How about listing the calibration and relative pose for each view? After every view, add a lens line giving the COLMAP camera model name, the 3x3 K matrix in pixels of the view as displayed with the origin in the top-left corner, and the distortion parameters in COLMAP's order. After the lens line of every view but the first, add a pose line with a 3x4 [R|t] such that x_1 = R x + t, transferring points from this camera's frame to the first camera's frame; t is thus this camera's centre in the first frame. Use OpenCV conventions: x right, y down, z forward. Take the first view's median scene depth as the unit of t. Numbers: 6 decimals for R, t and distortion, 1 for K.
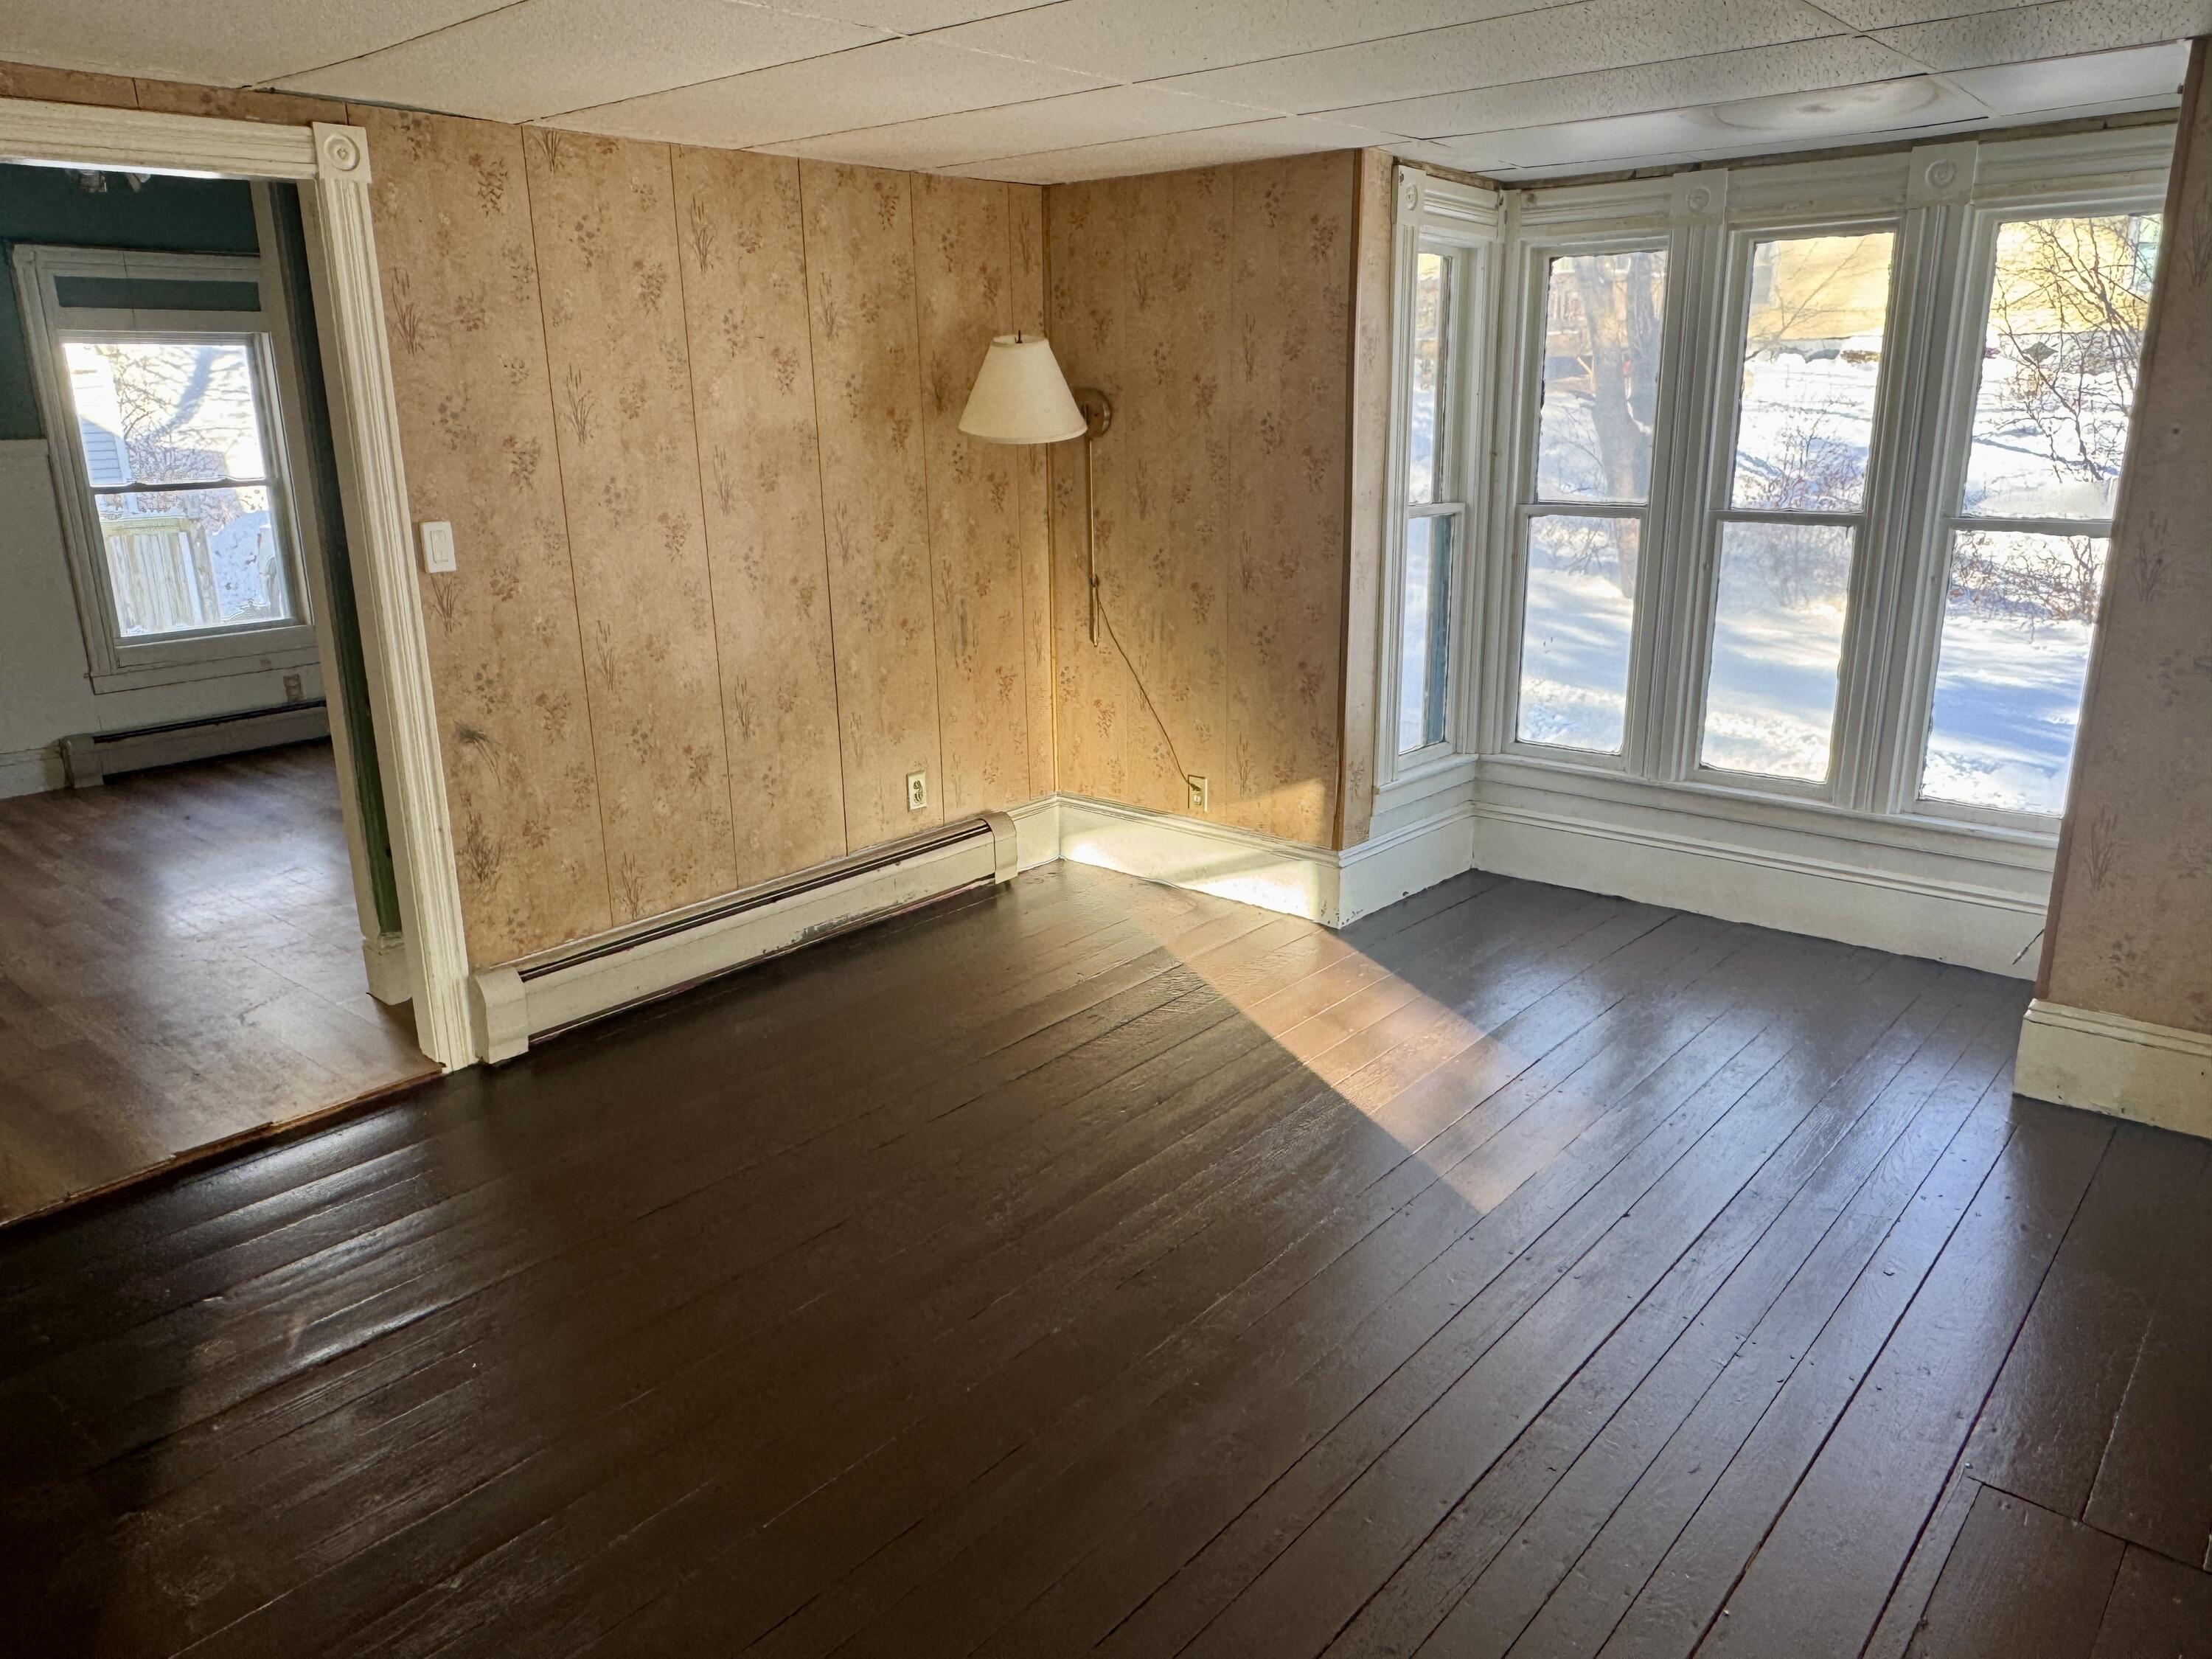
lens RADIAL K [[1540.9, 0, 1102.5], [0, 1540.9, 828.8], [0, 0, 1]] dist [0.001854, -0.000328]
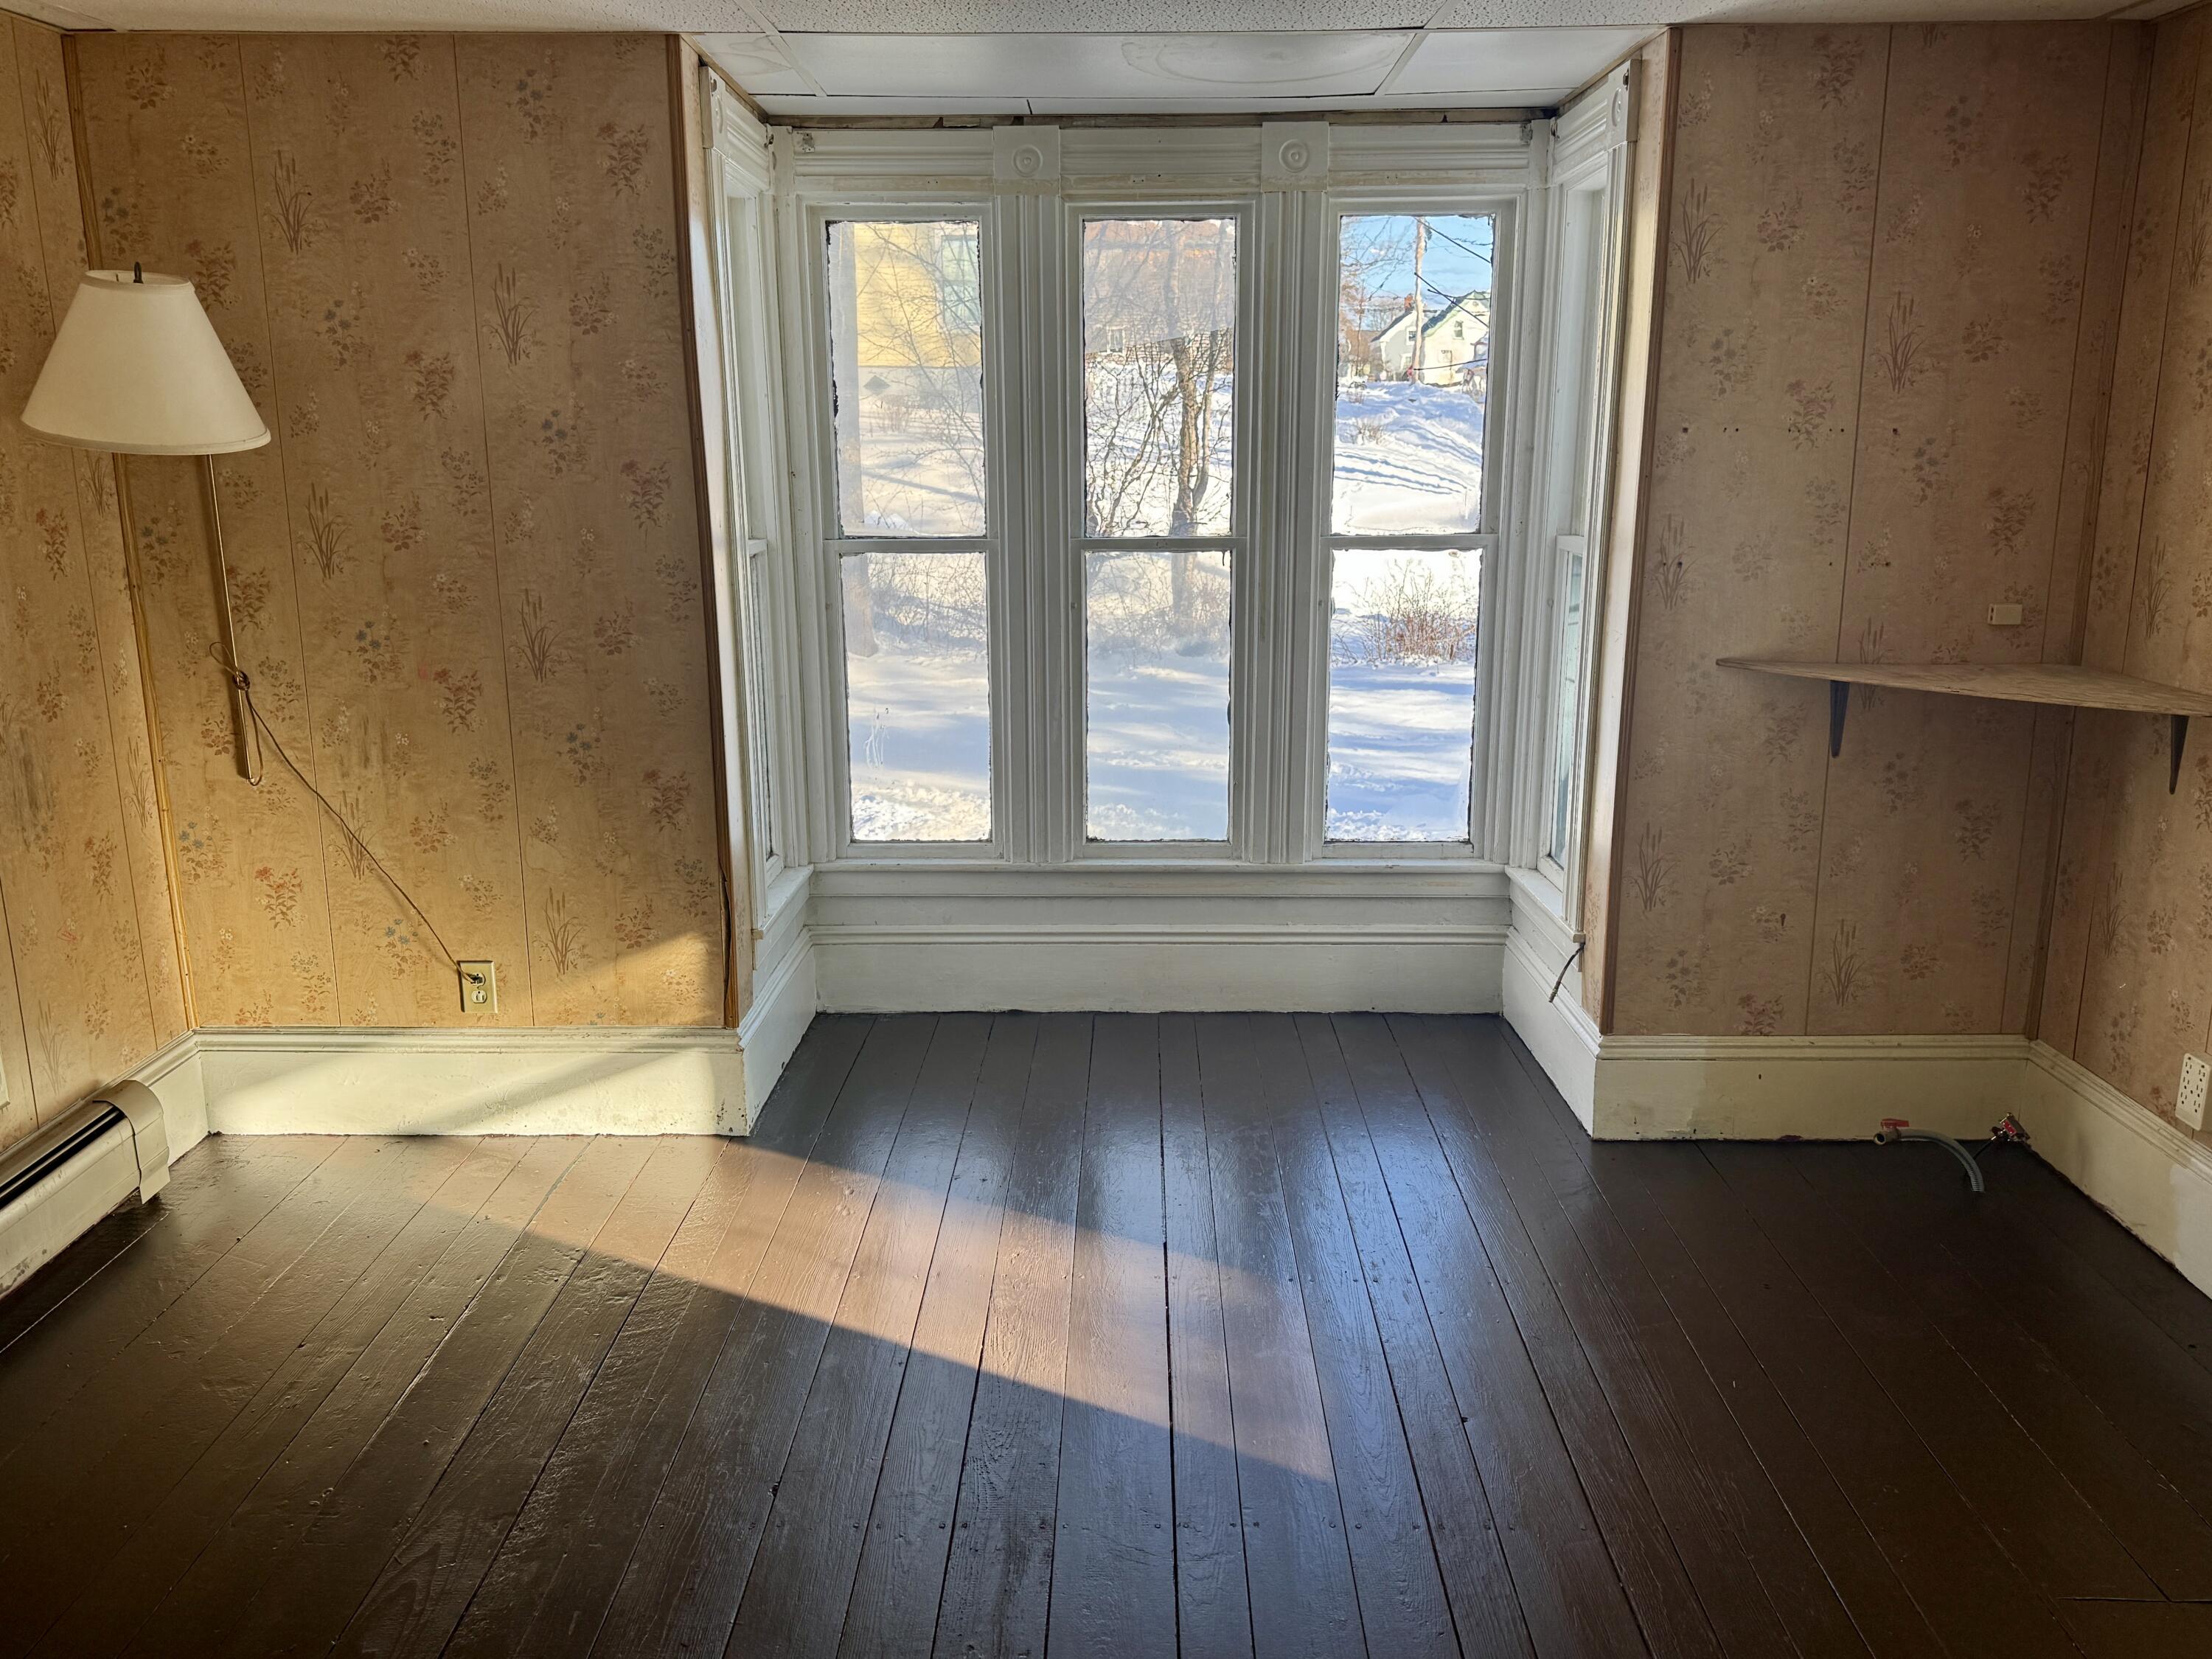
lens RADIAL K [[1760.2, 0, 1100.7], [0, 1760.2, 840.8], [0, 0, 1]] dist [0.056293, -0.068369]
pose [[0.767123, -0.139511, 0.626147, -0.211024], [0.166917, 0.985854, 0.015160, -0.054189], [-0.619404, 0.092885, 0.779558, 0.253744]]
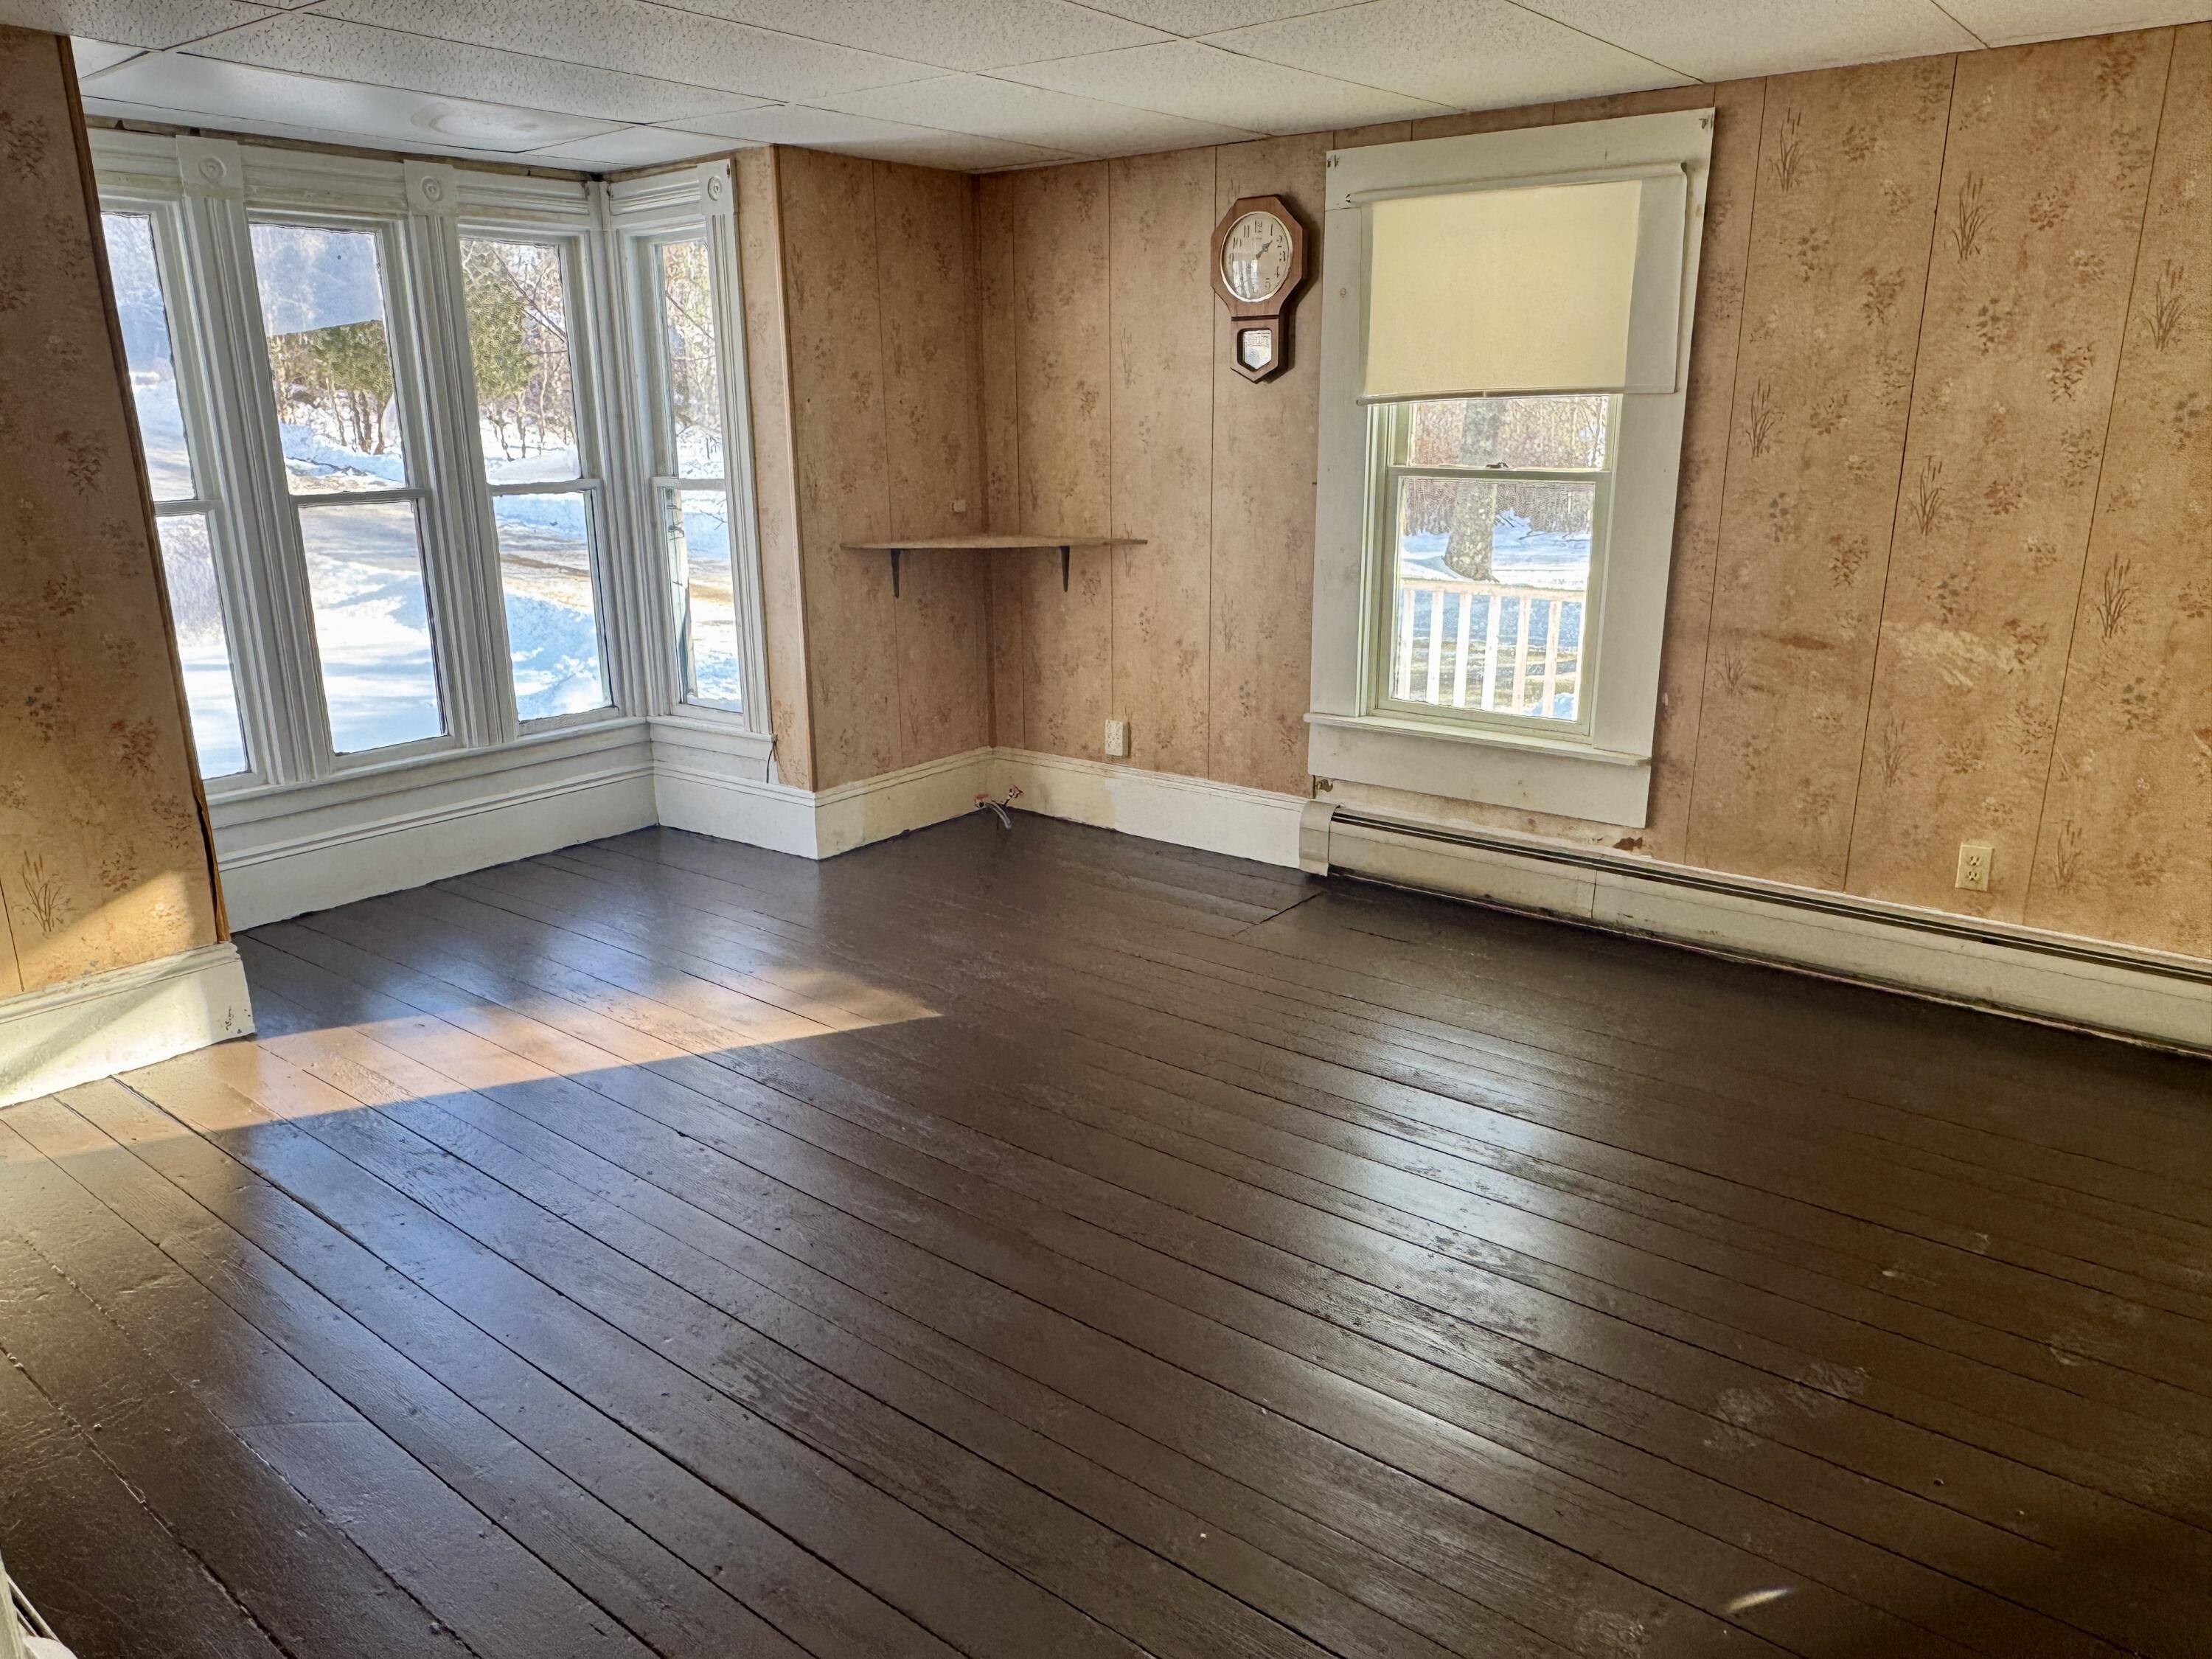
lens RADIAL K [[1540.9, 0, 1100.6], [0, 1540.9, 824.0], [0, 0, 1]] dist [0.001854, -0.000328]
pose [[-0.045638, -0.253407, 0.966283, -0.610524], [0.276955, 0.926163, 0.255967, -0.118598], [-0.959799, 0.279298, 0.027914, 0.525388]]
